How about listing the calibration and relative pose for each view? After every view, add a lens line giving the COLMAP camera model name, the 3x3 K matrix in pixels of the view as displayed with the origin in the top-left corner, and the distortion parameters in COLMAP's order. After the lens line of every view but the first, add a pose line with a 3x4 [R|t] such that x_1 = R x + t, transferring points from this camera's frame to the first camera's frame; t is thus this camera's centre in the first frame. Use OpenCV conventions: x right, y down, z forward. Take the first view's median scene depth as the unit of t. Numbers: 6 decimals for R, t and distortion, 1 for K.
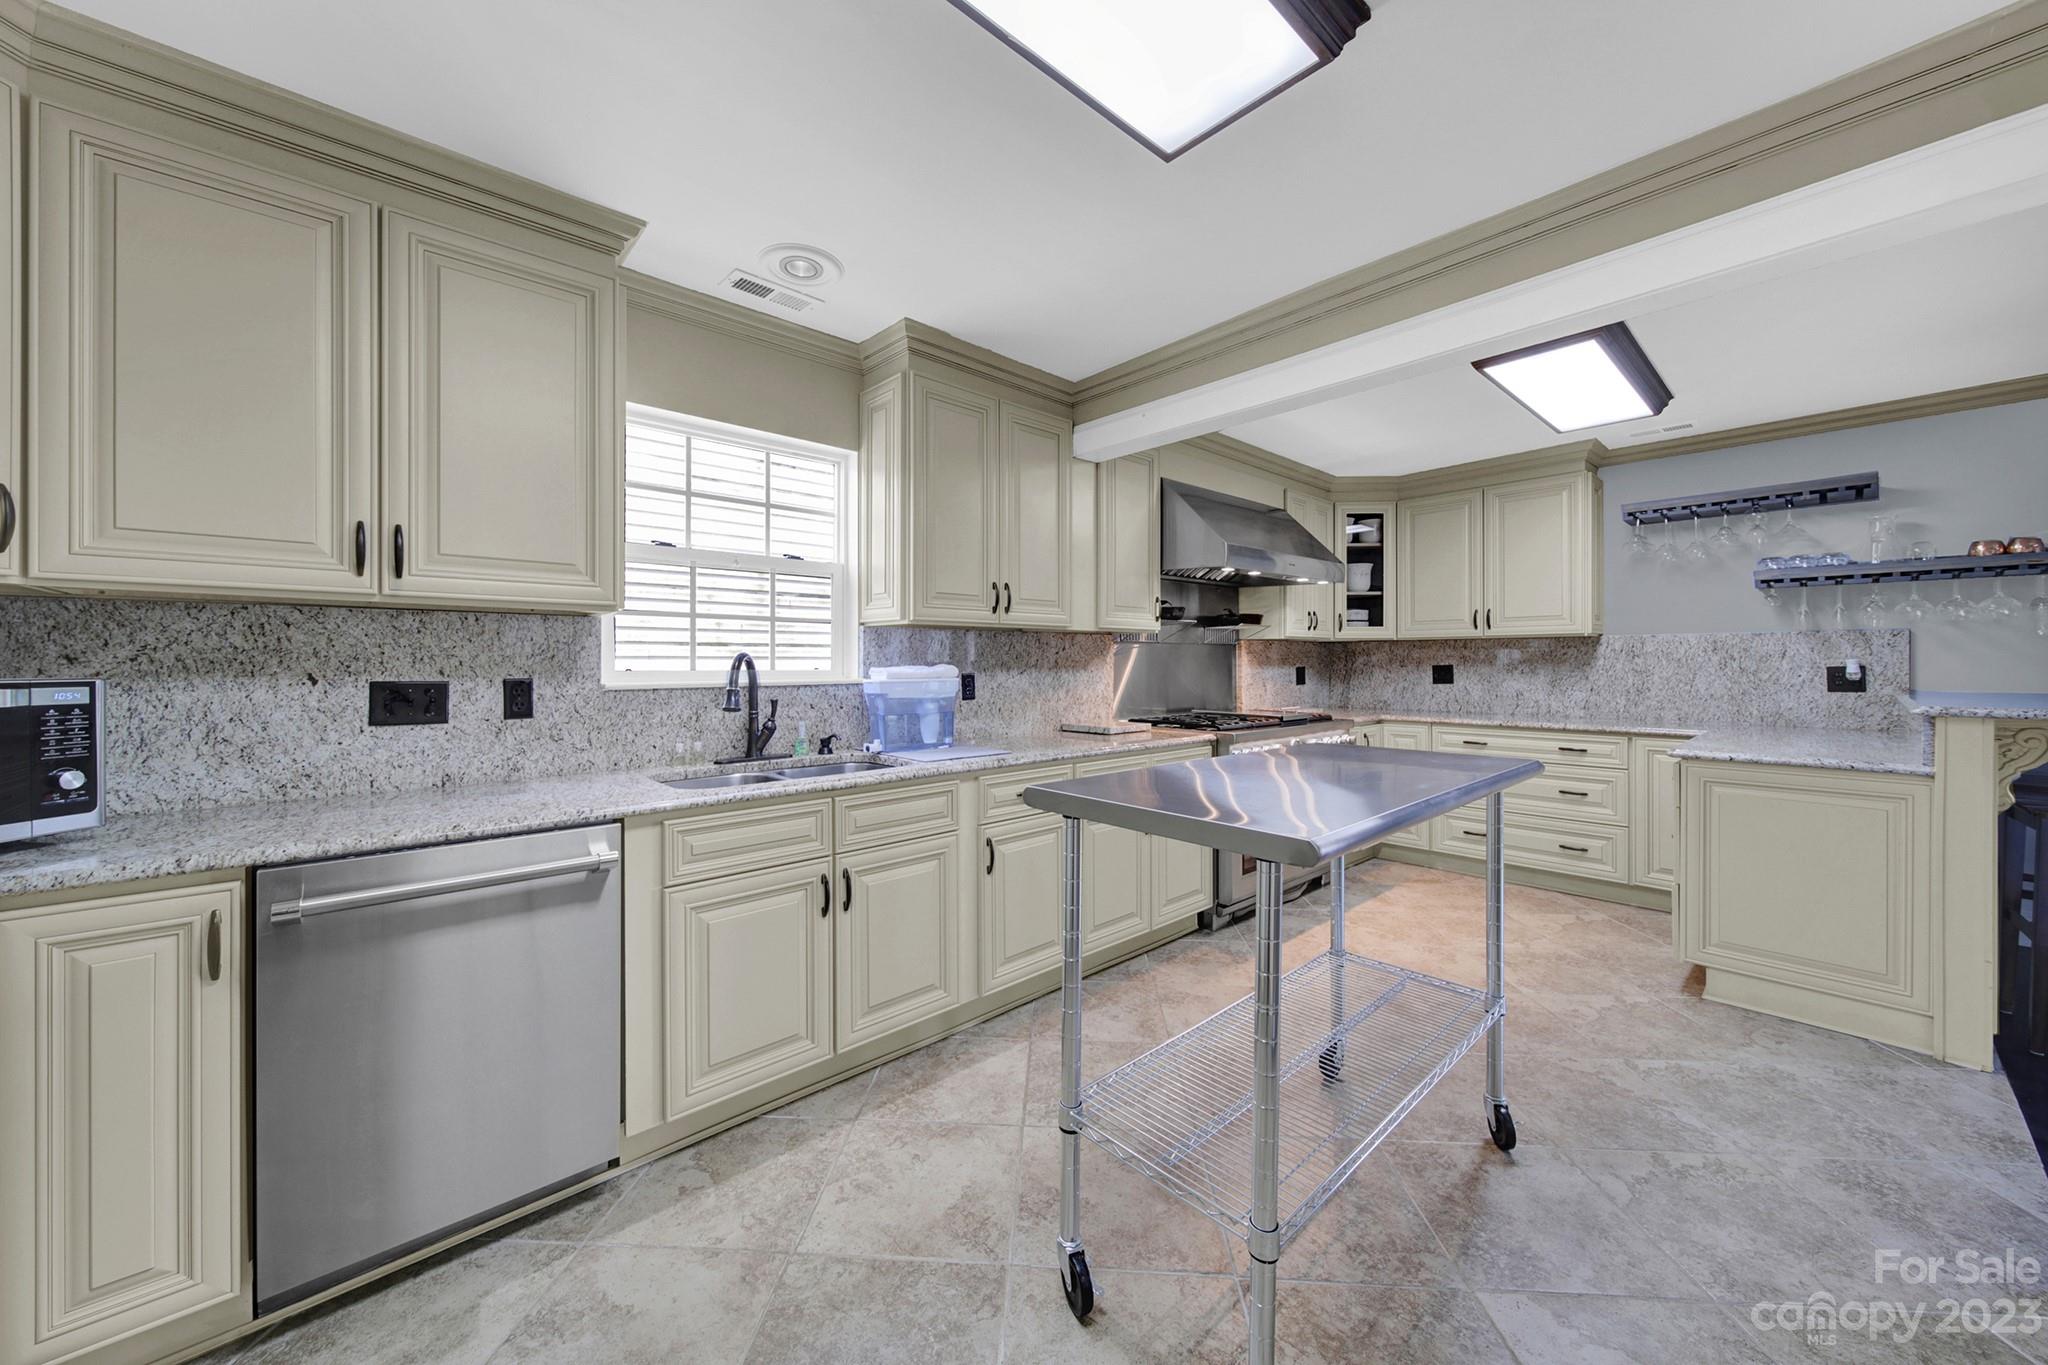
lens RADIAL K [[740.8, 0, 1014.9], [0, 740.8, 669.1], [0, 0, 1]] dist [0.003854, -0.002130]
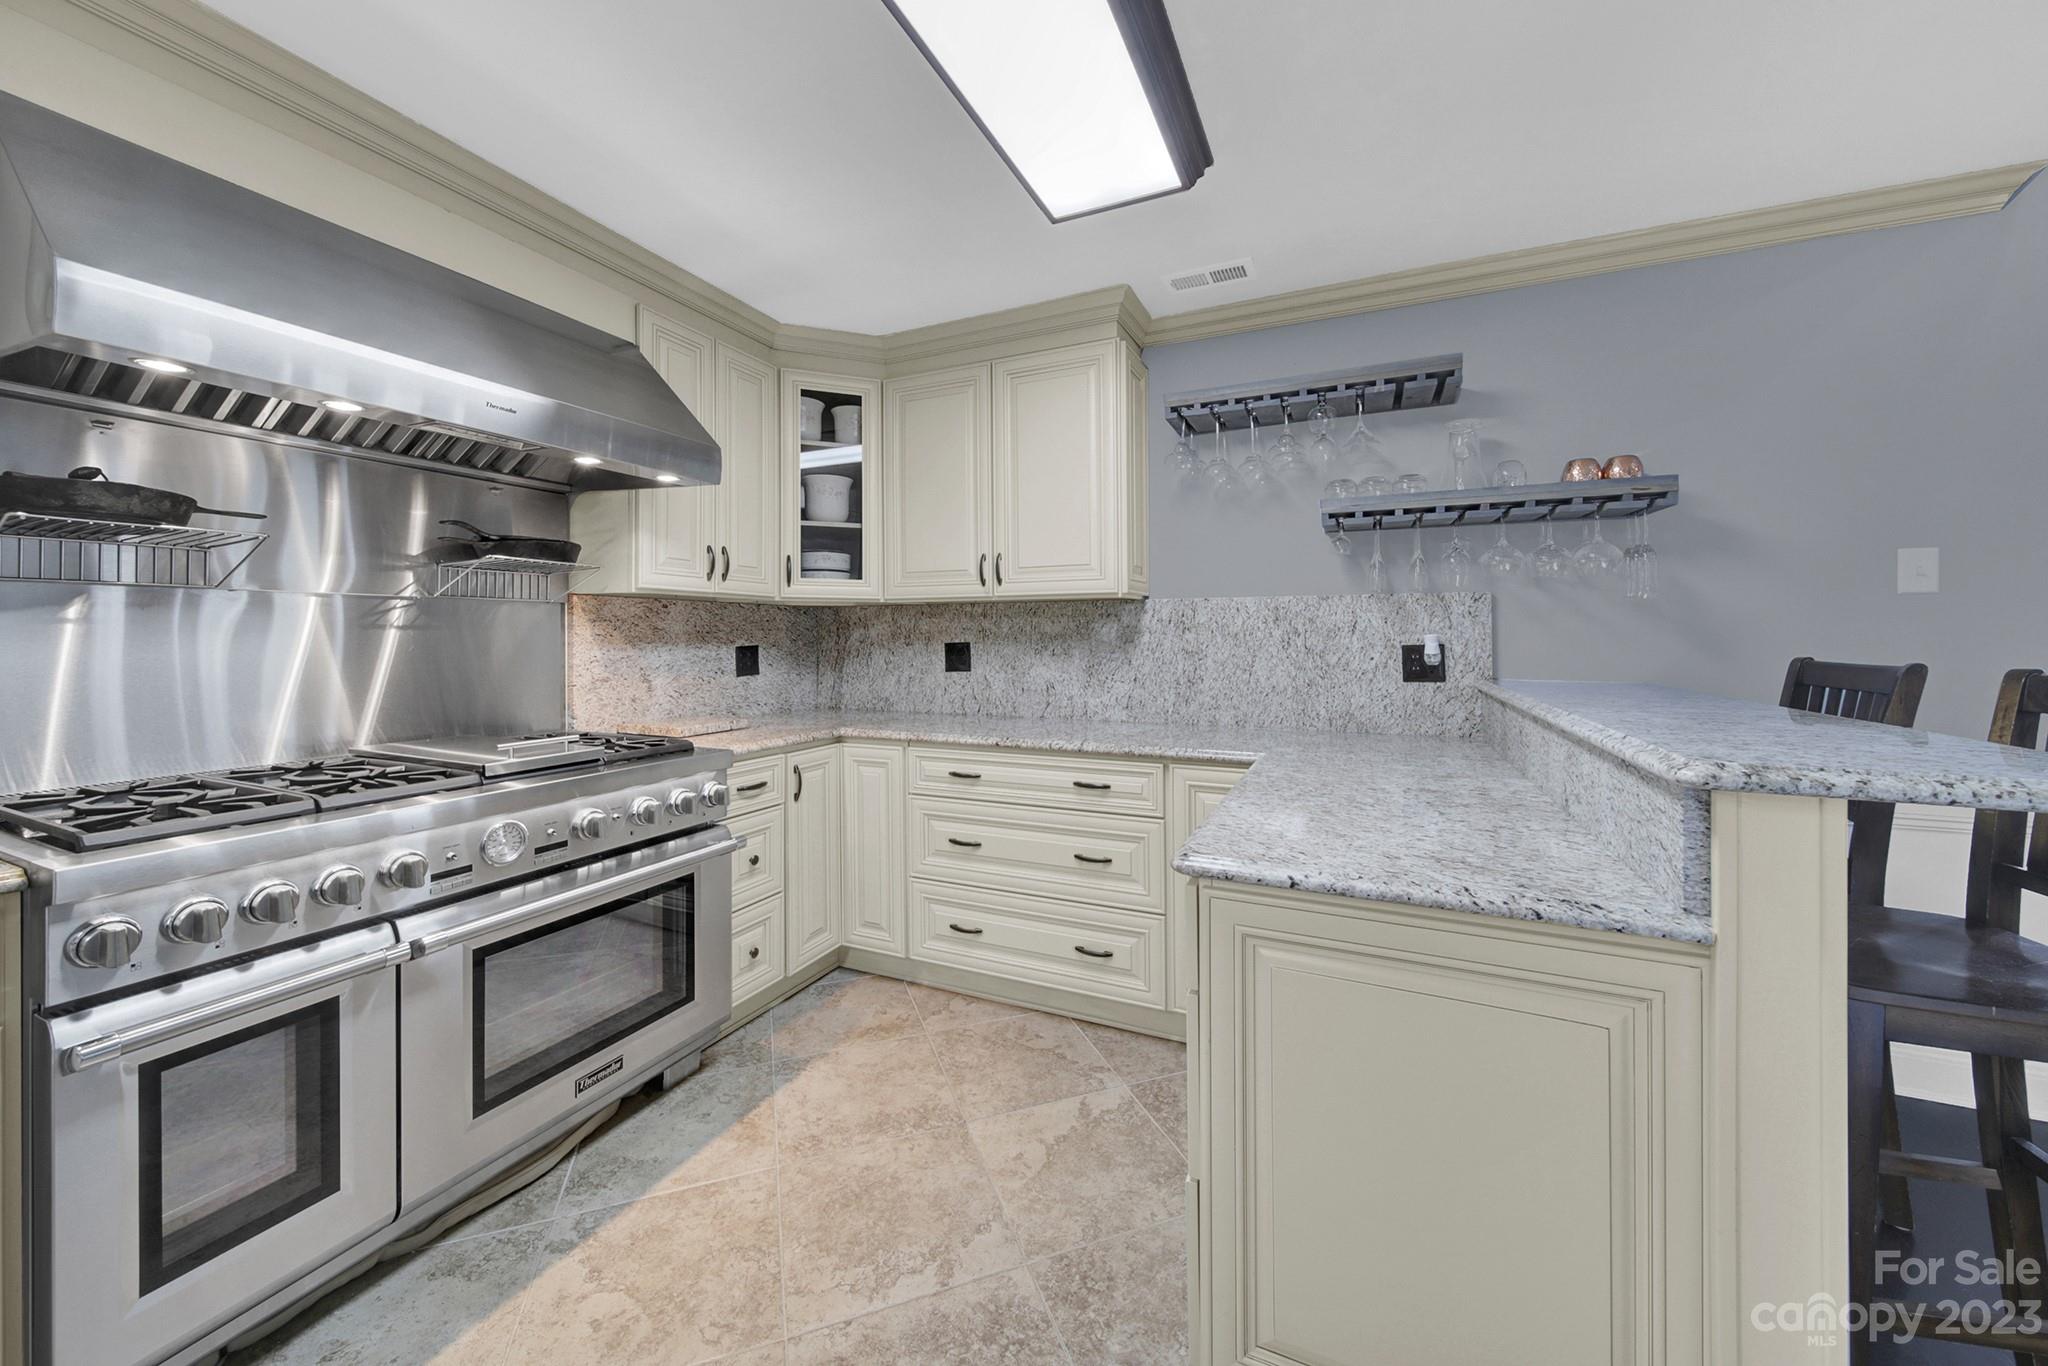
lens RADIAL K [[740.8, 0, 1026.2], [0, 740.8, 634.0], [0, 0, 1]] dist [0.003854, -0.002130]
pose [[0.914739, 0.003432, 0.404030, 0.507232], [0.002690, 0.999890, -0.014584, -0.004720], [-0.404035, 0.014428, 0.914630, 0.521927]]
